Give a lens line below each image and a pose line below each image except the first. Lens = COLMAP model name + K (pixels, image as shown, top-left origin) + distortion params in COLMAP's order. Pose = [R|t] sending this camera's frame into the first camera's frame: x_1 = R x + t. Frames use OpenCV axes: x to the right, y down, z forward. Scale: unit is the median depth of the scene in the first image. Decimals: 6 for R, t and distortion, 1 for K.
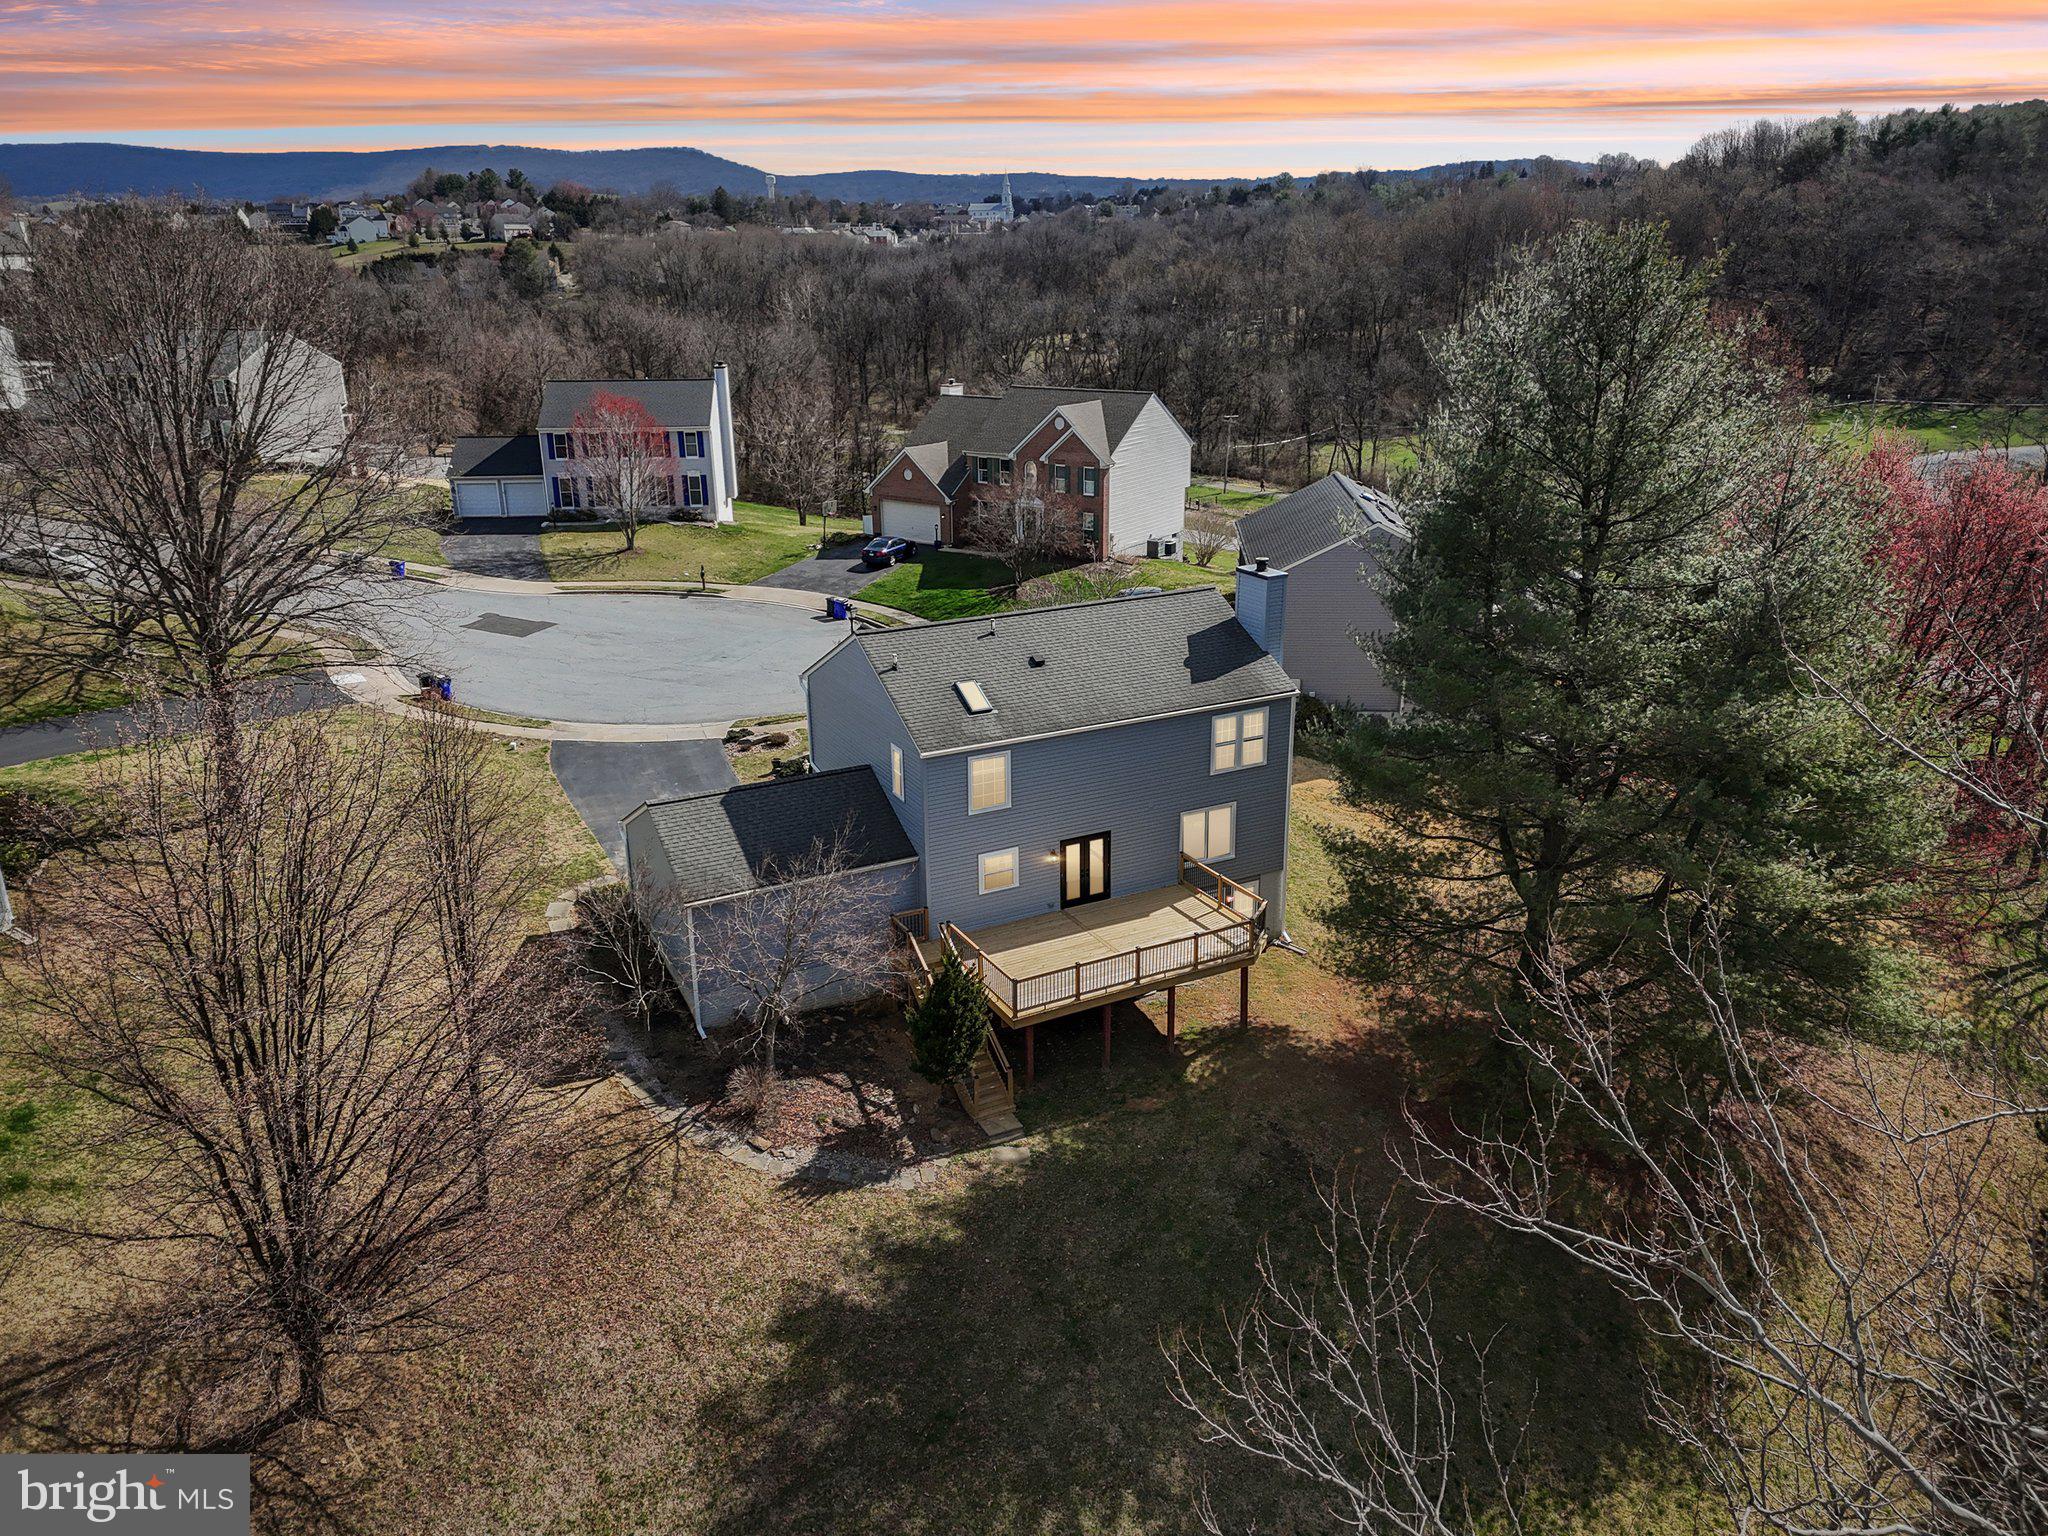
lens RADIAL K [[1529.3, 0, 1024.0], [0, 1529.3, 768.0], [0, 0, 1]] dist [0.008644, 0.002603]
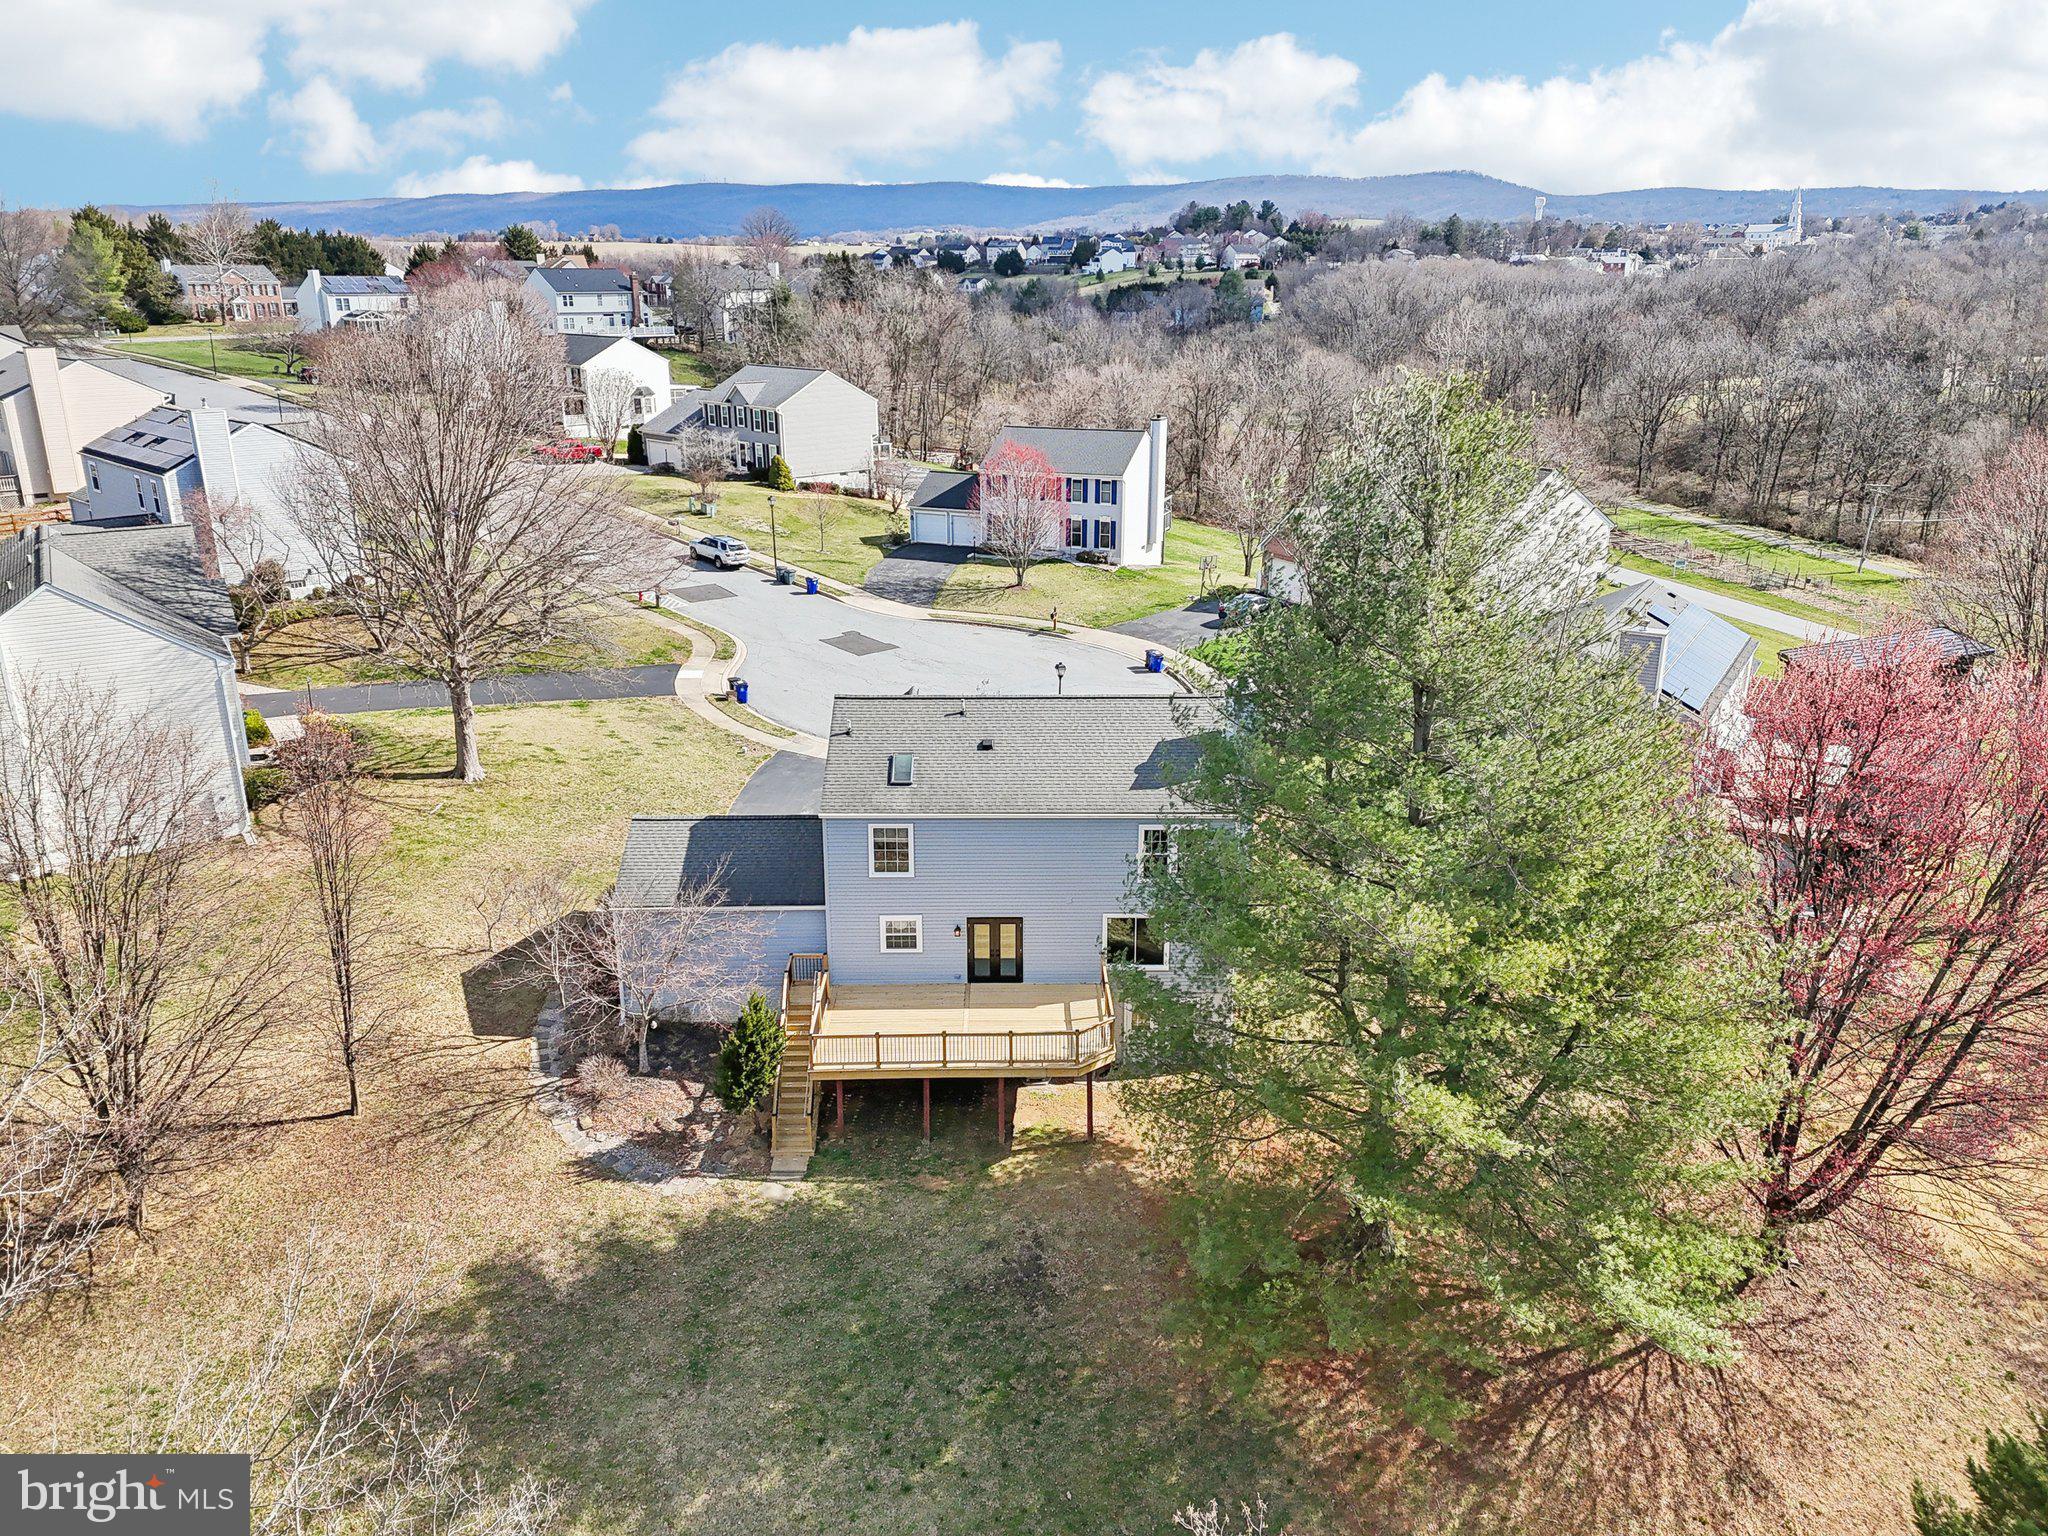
lens RADIAL K [[1510.7, 0, 1024.0], [0, 1510.7, 768.0], [0, 0, 1]] dist [0.079522, -0.093858]
pose [[0.880416, 0.150564, -0.449665, 0.251021], [-0.155107, 0.987529, 0.026970, -0.043402], [0.448118, 0.046001, 0.892790, 0.043043]]
